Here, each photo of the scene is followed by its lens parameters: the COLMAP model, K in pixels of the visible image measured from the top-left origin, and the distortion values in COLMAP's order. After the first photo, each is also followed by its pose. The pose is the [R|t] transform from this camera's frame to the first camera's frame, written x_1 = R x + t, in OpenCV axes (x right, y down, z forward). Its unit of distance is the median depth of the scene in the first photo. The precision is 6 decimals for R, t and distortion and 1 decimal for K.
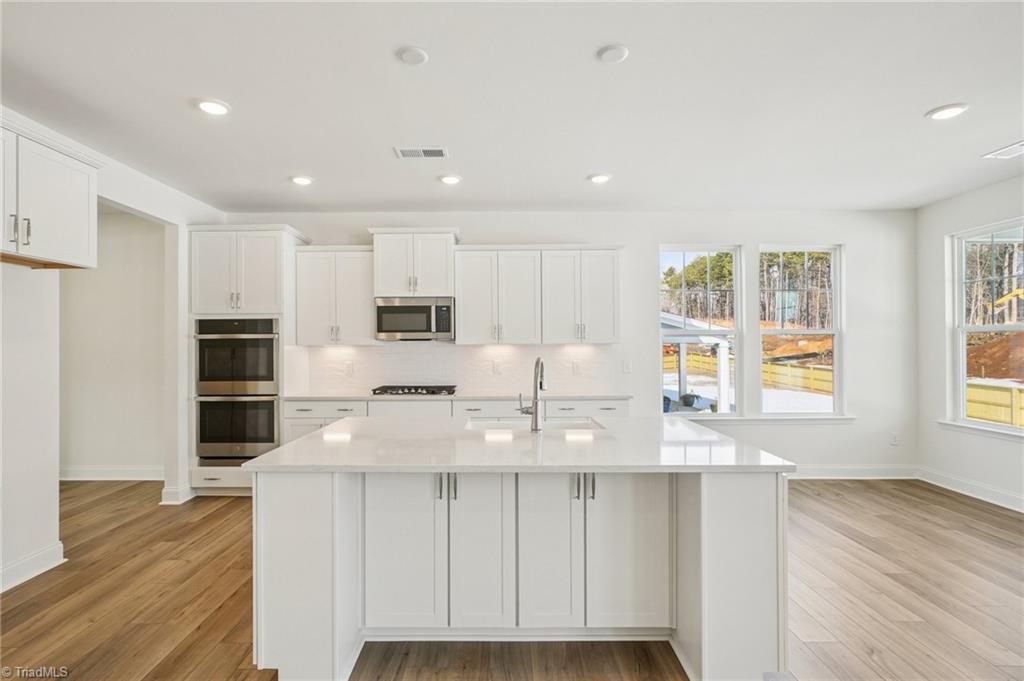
lens RADIAL K [[492.3, 0, 485.3], [0, 492.3, 343.9], [0, 0, 1]] dist [-0.010397, 0.005769]
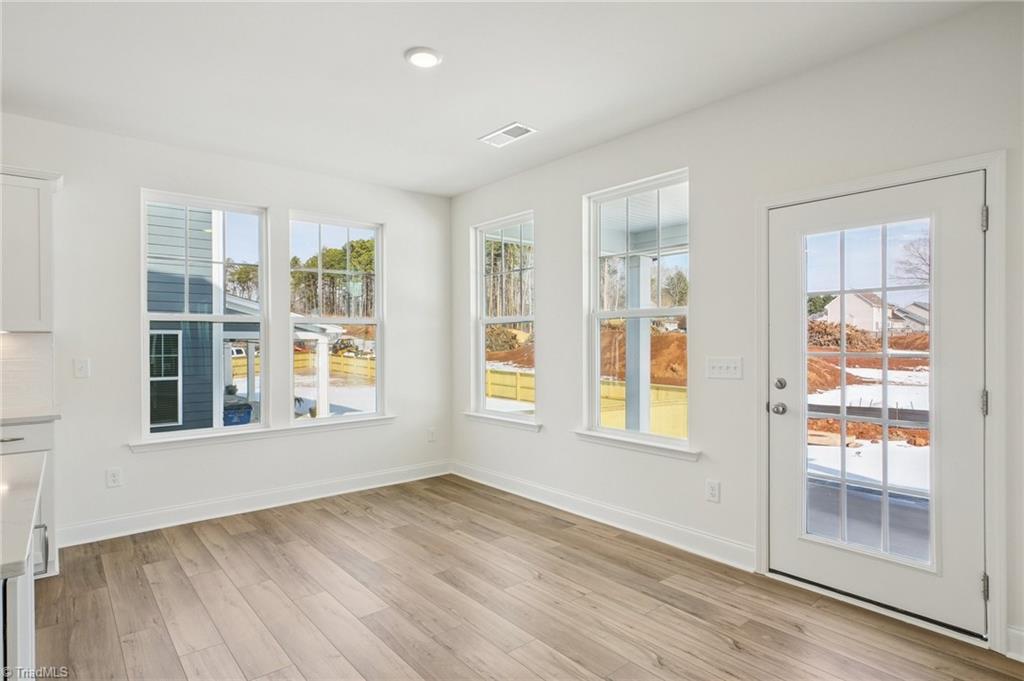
lens RADIAL K [[549.3, 0, 481.0], [0, 549.3, 346.8], [0, 0, 1]] dist [0.002366, 0.002146]
pose [[0.776805, -0.007664, 0.629695, 0.256284], [0.002352, 0.999954, 0.009269, 0.013928], [-0.629737, -0.005719, 0.776787, 0.118392]]
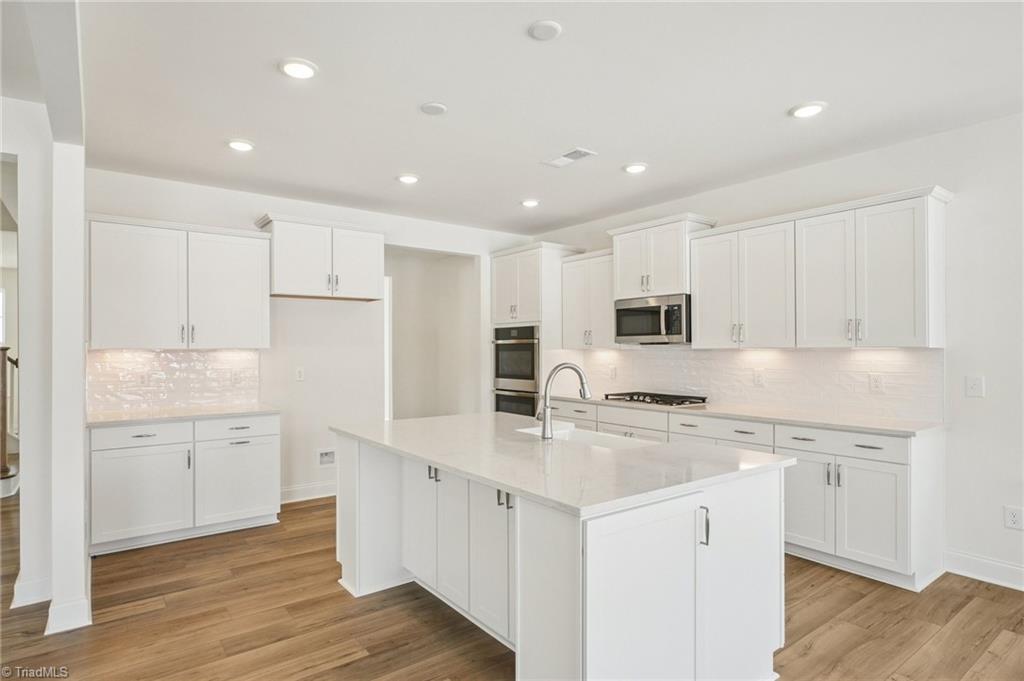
lens RADIAL K [[549.3, 0, 506.3], [0, 549.3, 351.2], [0, 0, 1]] dist [0.002366, 0.002146]
pose [[0.603516, 0.005471, -0.797332, 0.523030], [-0.000720, 0.999980, 0.006316, -0.000309], [0.797351, -0.003238, 0.603507, 0.166927]]
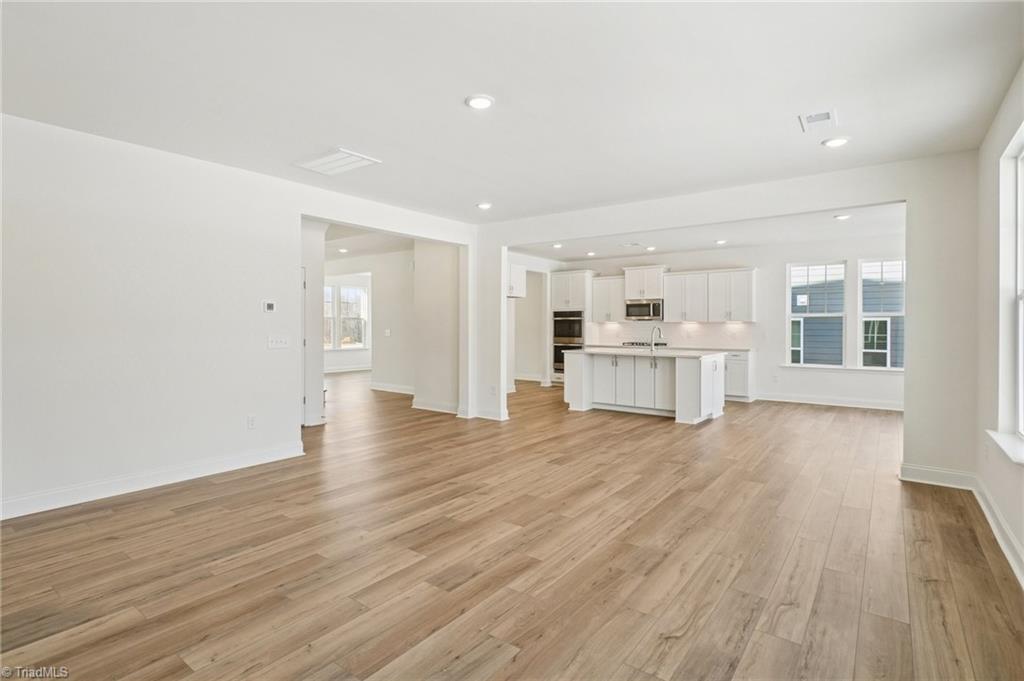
lens RADIAL K [[517.0, 0, 517.0], [0, 517.0, 325.6], [0, 0, 1]] dist [-0.007085, -0.001919]
pose [[0.808432, 0.005859, -0.588561, 0.718547], [-0.005589, 0.999982, 0.002277, 0.013825], [0.588563, 0.001449, 0.808450, -1.091774]]
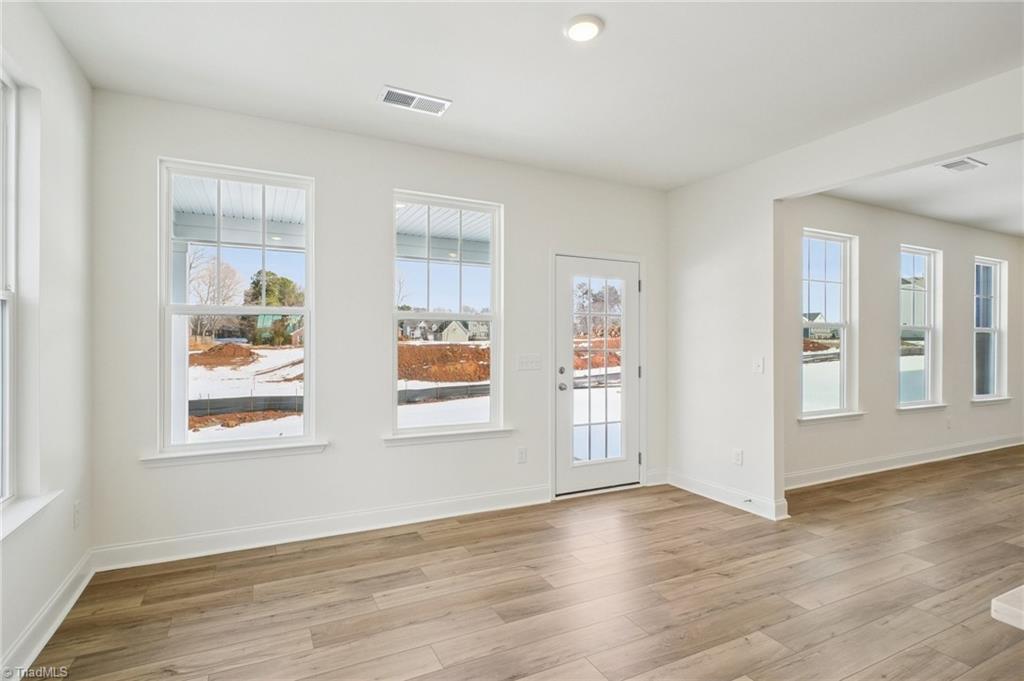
lens RADIAL K [[492.3, 0, 508.4], [0, 492.3, 341.7], [0, 0, 1]] dist [-0.010397, 0.005769]
pose [[-0.455907, 0.001832, 0.890025, 0.190593], [-0.005326, 0.999974, -0.004787, 0.016943], [-0.890011, -0.006923, -0.455886, 0.892135]]
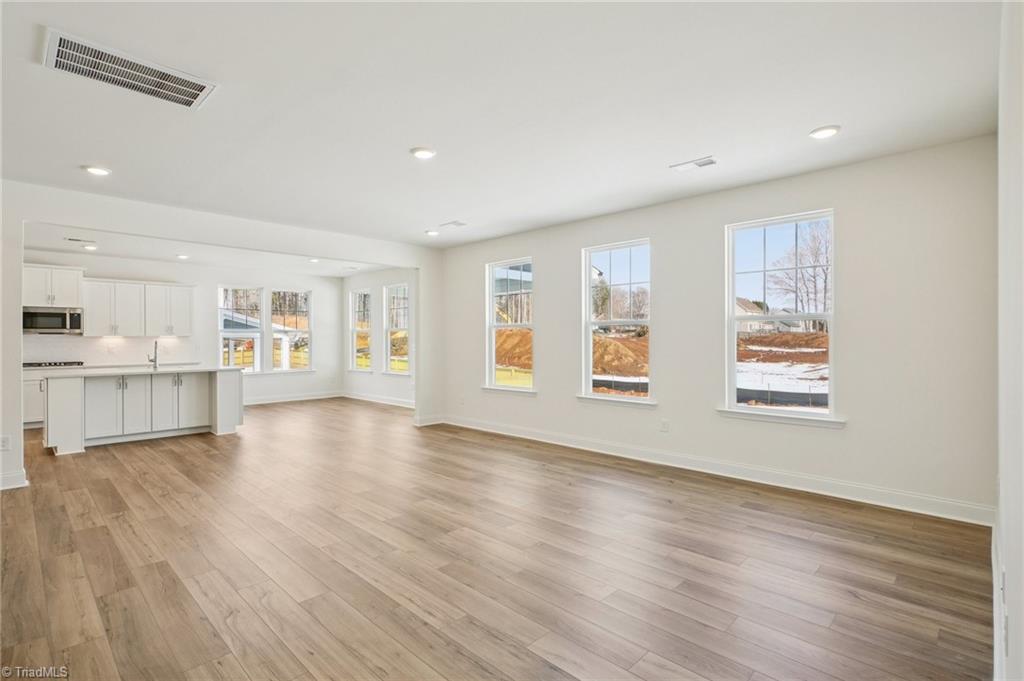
lens RADIAL K [[492.3, 0, 495.2], [0, 492.3, 340.7], [0, 0, 1]] dist [-0.010397, 0.005769]
pose [[0.693842, -0.001719, 0.720126, -0.297691], [0.000711, 0.999998, 0.001702, 0.014465], [-0.720127, -0.000669, 0.693842, -1.201965]]
